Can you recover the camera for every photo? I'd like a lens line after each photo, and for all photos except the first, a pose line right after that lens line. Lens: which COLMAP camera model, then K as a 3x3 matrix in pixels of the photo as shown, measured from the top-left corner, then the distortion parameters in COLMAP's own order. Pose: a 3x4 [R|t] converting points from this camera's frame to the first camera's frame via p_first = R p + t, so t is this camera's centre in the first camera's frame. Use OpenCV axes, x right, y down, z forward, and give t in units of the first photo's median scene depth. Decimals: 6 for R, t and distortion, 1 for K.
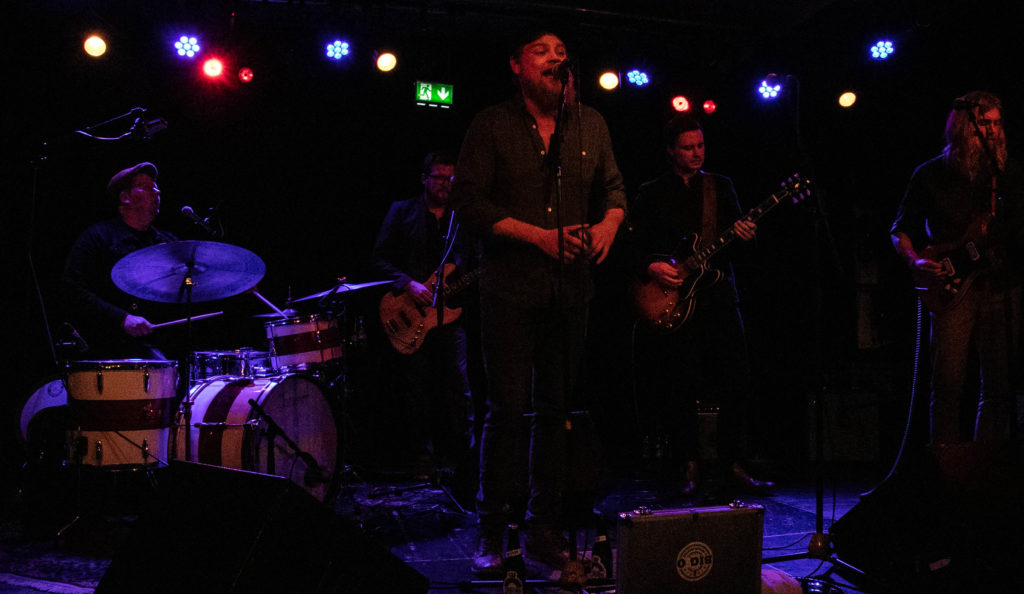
lens RADIAL K [[857.2, 0, 510.7], [0, 857.2, 288.4], [0, 0, 1]] dist [-0.146781, 0.009446]
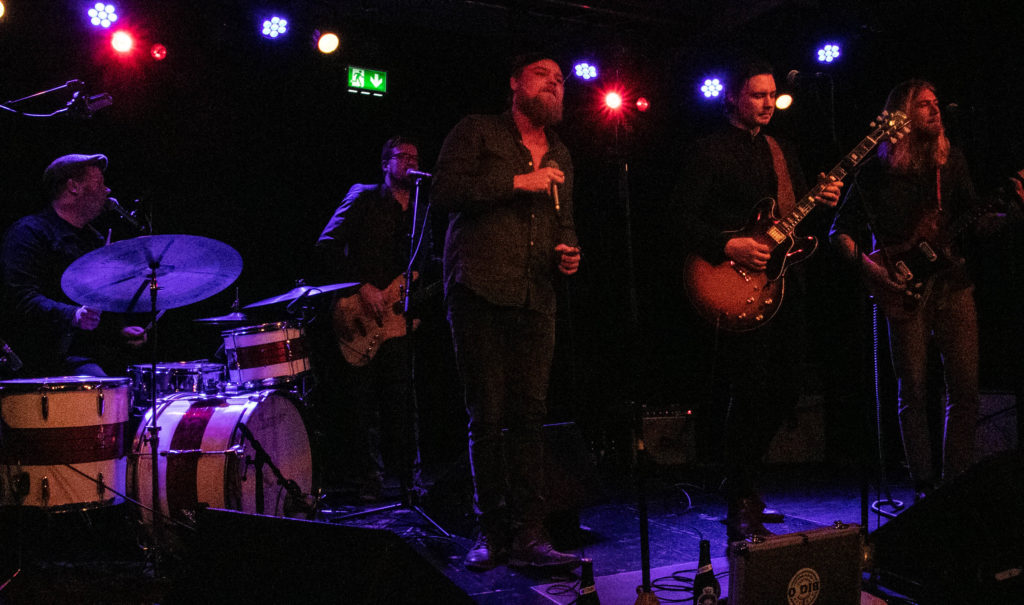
lens RADIAL K [[860.9, 0, 512.0], [0, 860.9, 302.5], [0, 0, 1]] dist [-0.170979, 0.089110]
pose [[0.984356, -0.002473, 0.176173, -0.155885], [-0.000905, 0.999817, 0.019090, -0.006732], [-0.176188, -0.018951, 0.984174, 0.089978]]
